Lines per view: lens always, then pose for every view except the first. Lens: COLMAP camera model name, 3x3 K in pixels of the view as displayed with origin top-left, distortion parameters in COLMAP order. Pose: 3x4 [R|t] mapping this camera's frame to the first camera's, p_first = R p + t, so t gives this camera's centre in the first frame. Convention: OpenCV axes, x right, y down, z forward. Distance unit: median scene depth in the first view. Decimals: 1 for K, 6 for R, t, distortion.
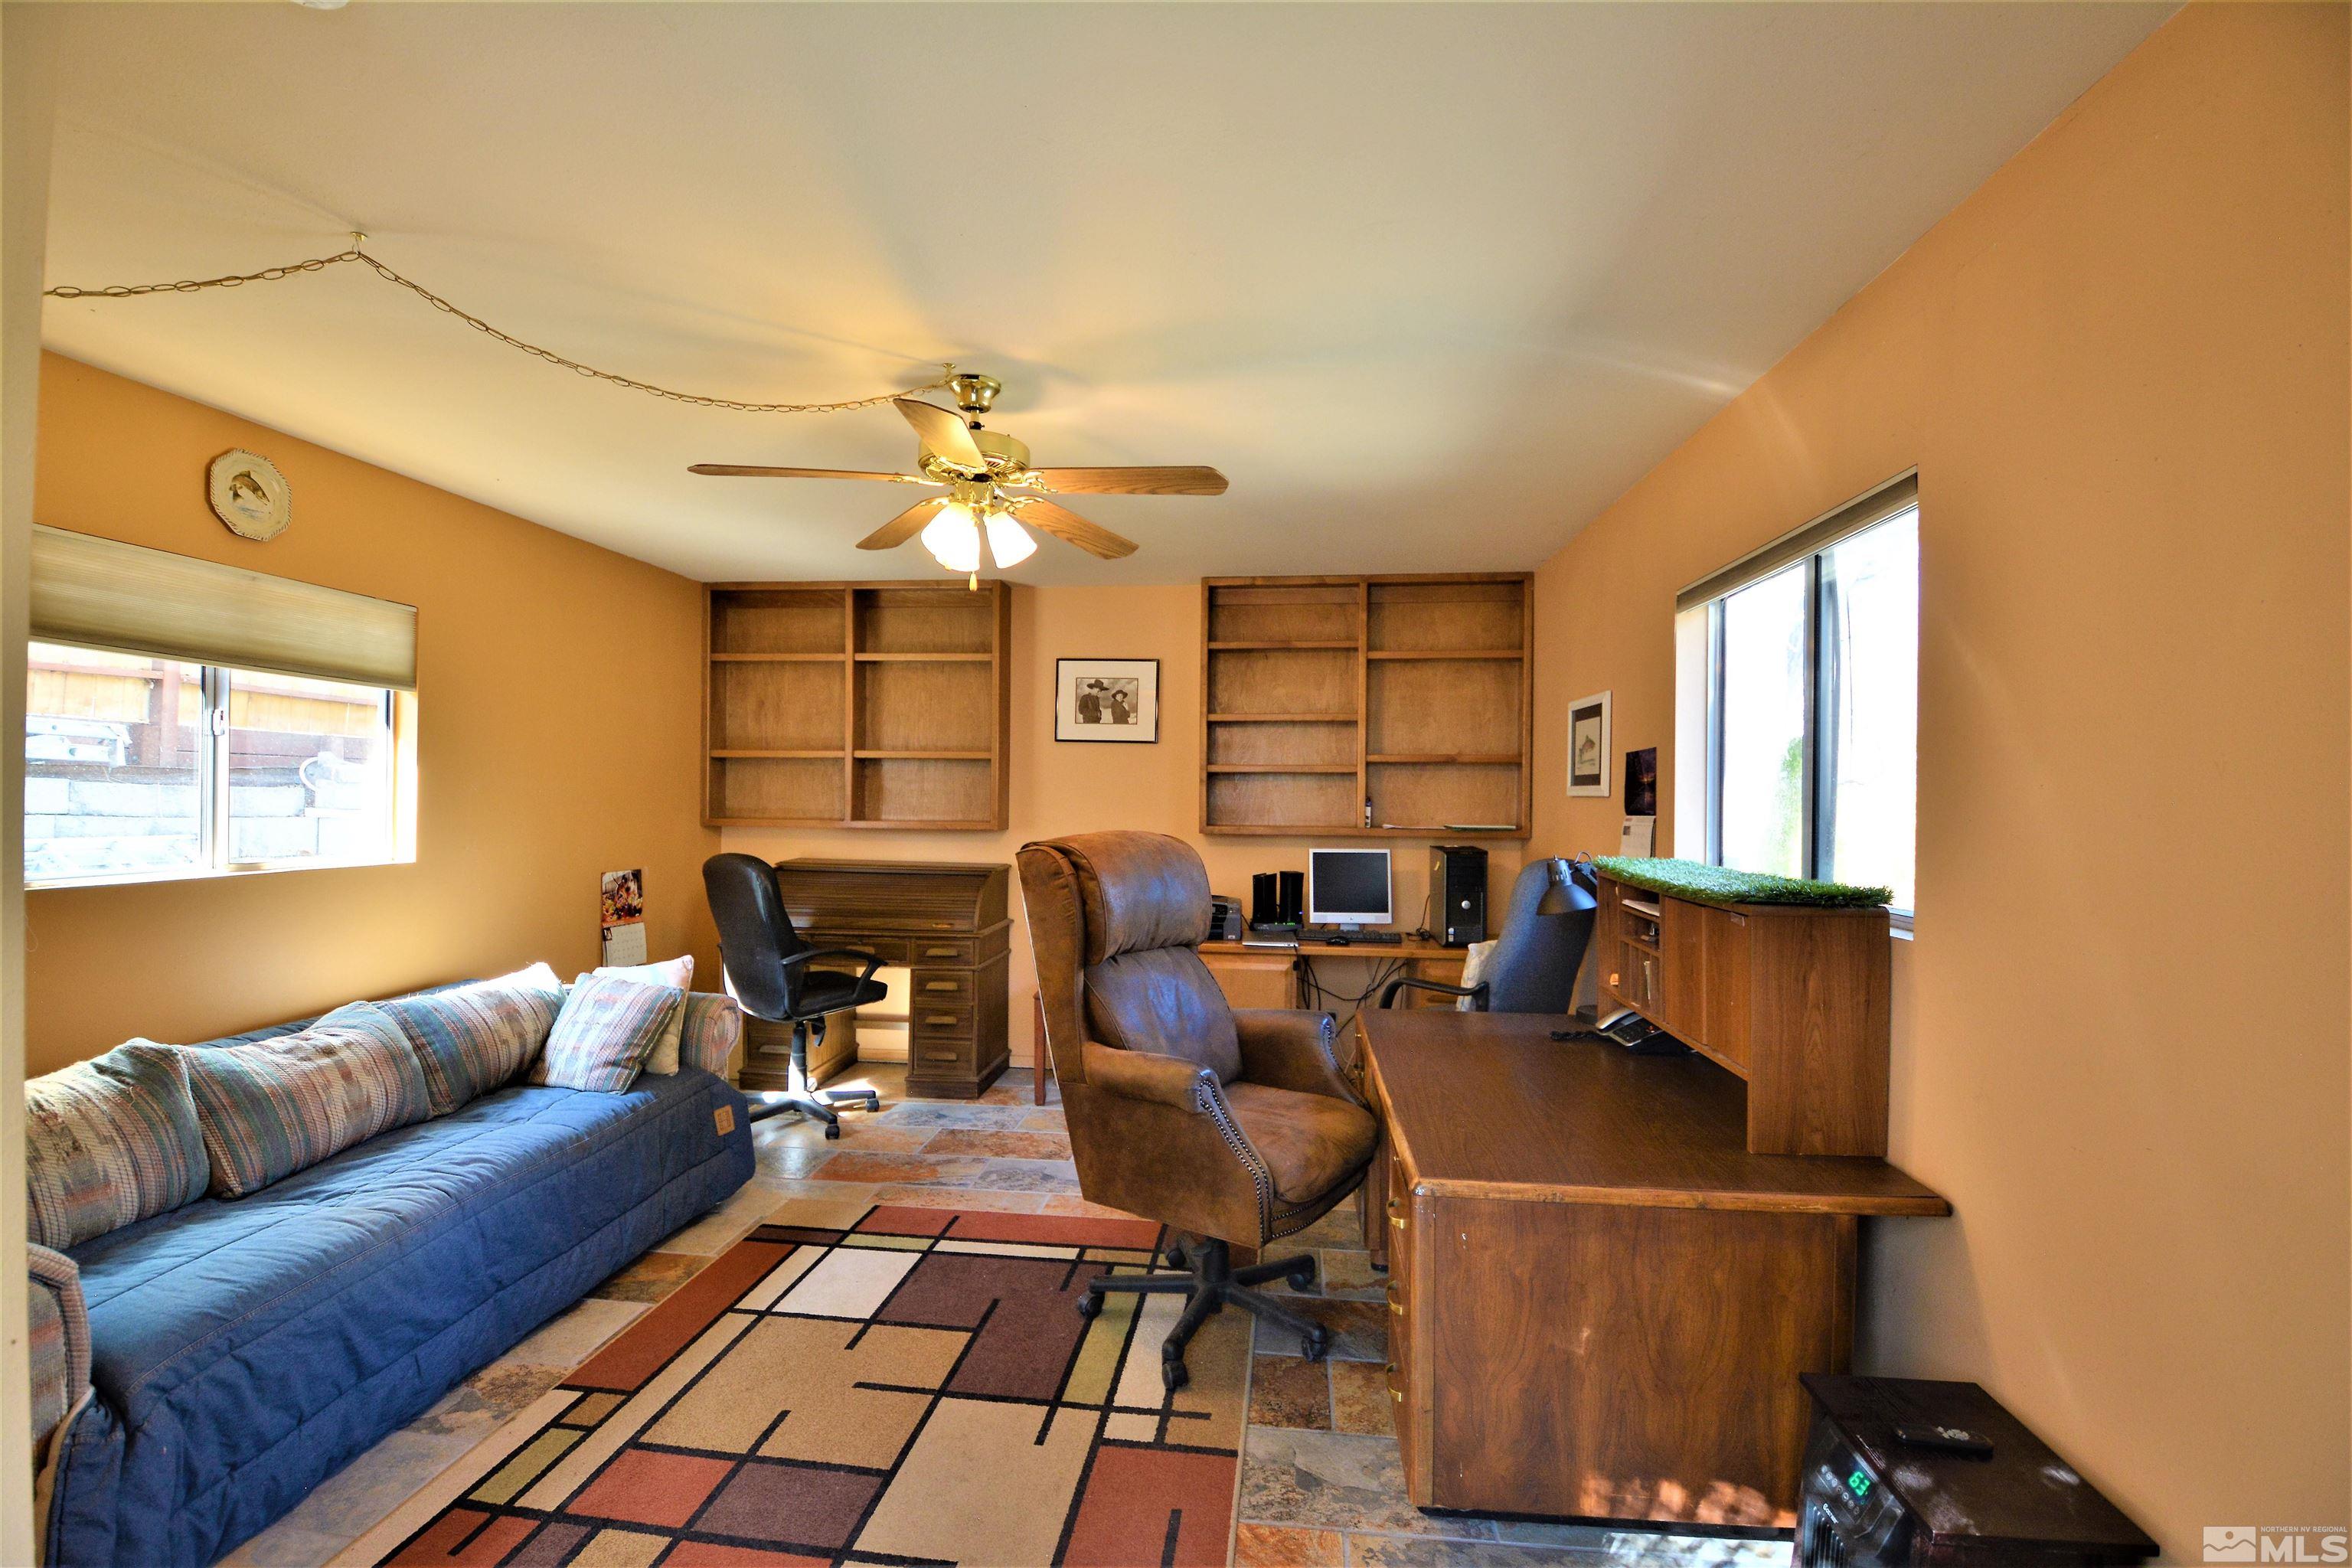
lens RADIAL K [[1077.3, 0, 1160.5], [0, 1077.3, 780.2], [0, 0, 1]] dist [-0.014672, -0.008379]
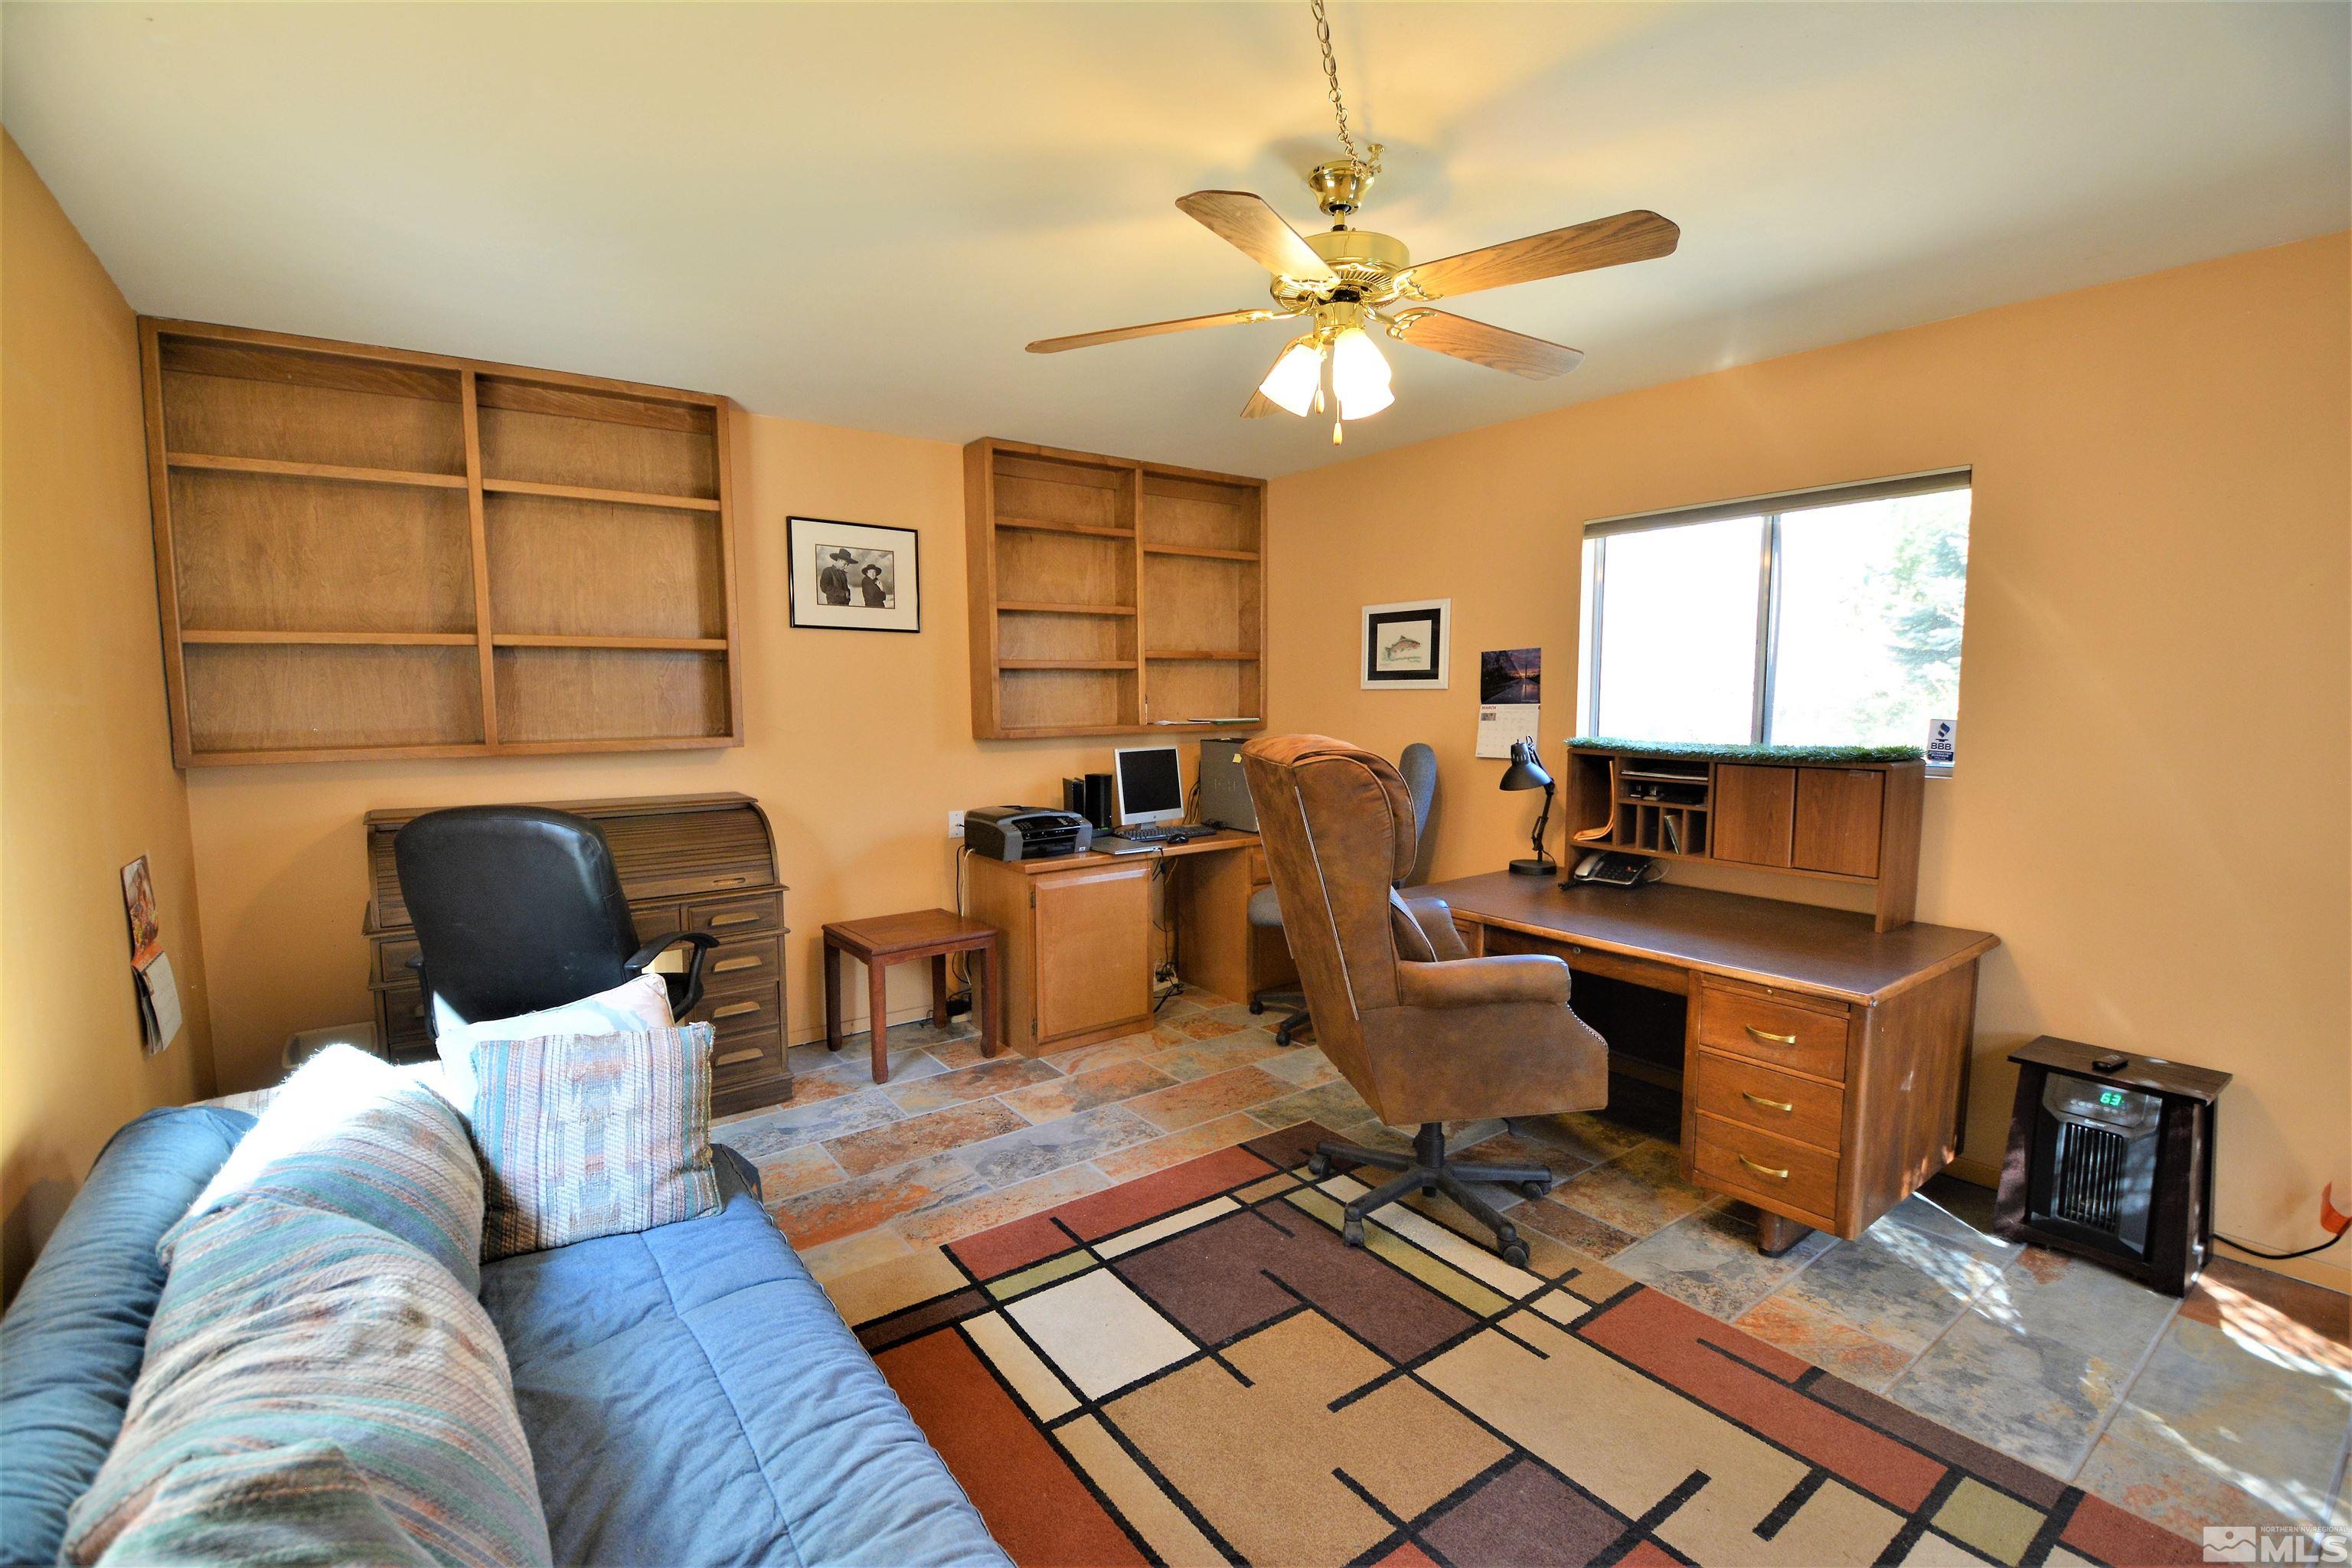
lens RADIAL K [[1077.3, 0, 1183.9], [0, 1077.3, 793.4], [0, 0, 1]] dist [-0.014672, -0.008379]
pose [[0.714446, -0.080746, 0.695015, -0.459093], [0.004530, 0.993832, 0.110806, -0.002187], [-0.699676, -0.076017, 0.710405, 0.264917]]
